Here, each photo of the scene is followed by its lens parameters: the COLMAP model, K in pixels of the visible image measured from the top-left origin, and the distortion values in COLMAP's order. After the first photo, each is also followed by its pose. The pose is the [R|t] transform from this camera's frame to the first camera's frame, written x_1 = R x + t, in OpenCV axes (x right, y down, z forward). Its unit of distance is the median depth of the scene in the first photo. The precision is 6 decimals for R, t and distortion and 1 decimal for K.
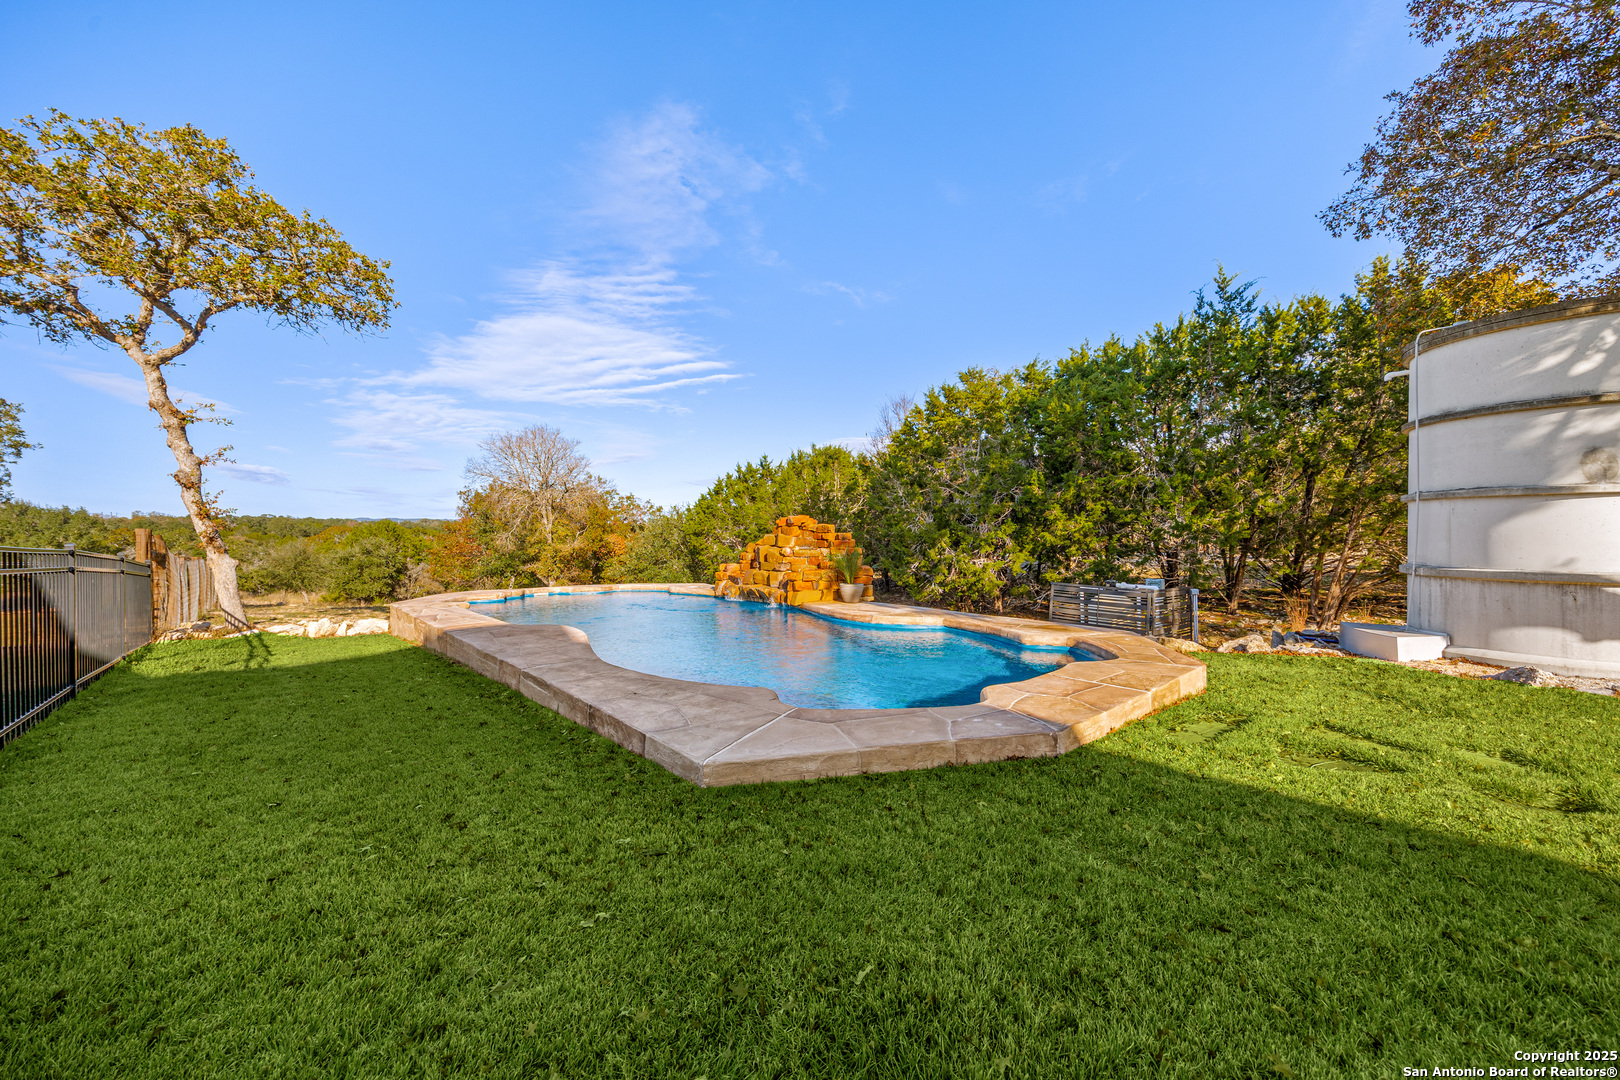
lens RADIAL K [[627.3, 0, 806.4], [0, 627.3, 542.6], [0, 0, 1]] dist [-0.000473, -0.000004]
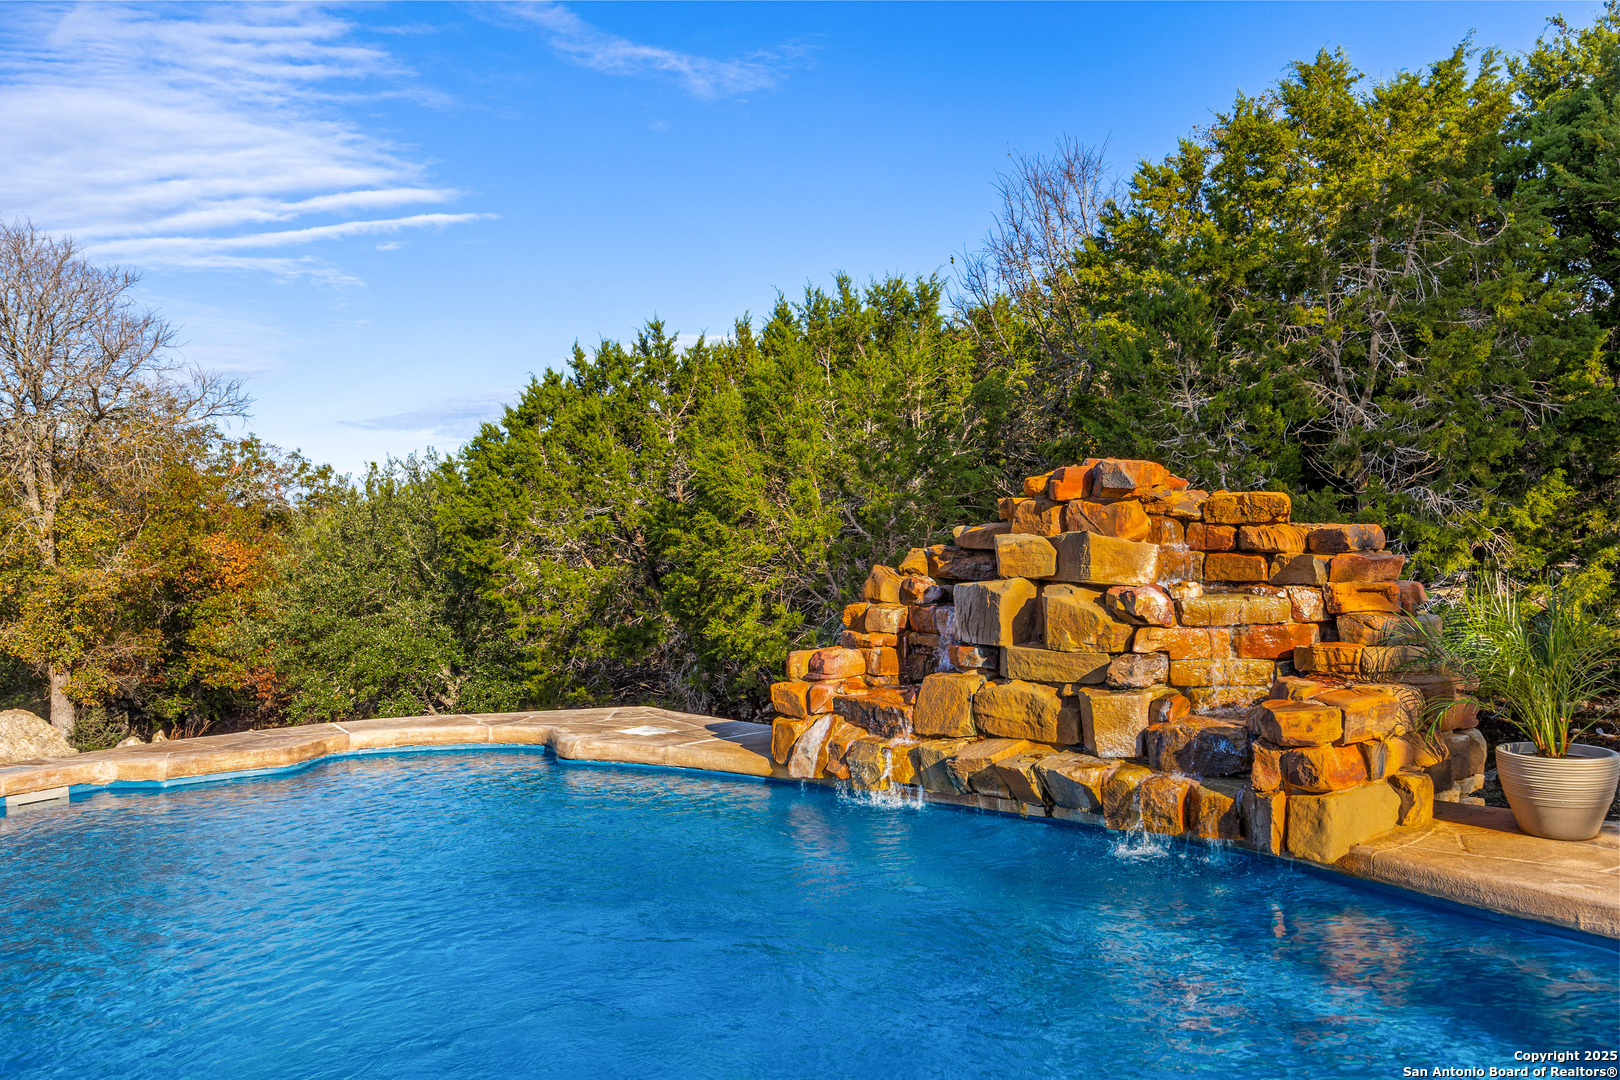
lens RADIAL K [[1270.0, 0, 812.3], [0, 1270.0, 536.9], [0, 0, 1]] dist [-0.014942, -0.003027]
pose [[0.986551, -0.019468, 0.162290, -0.100552], [0.019888, 0.999802, -0.000962, -0.005862], [-0.162239, 0.004176, 0.986743, 0.229441]]
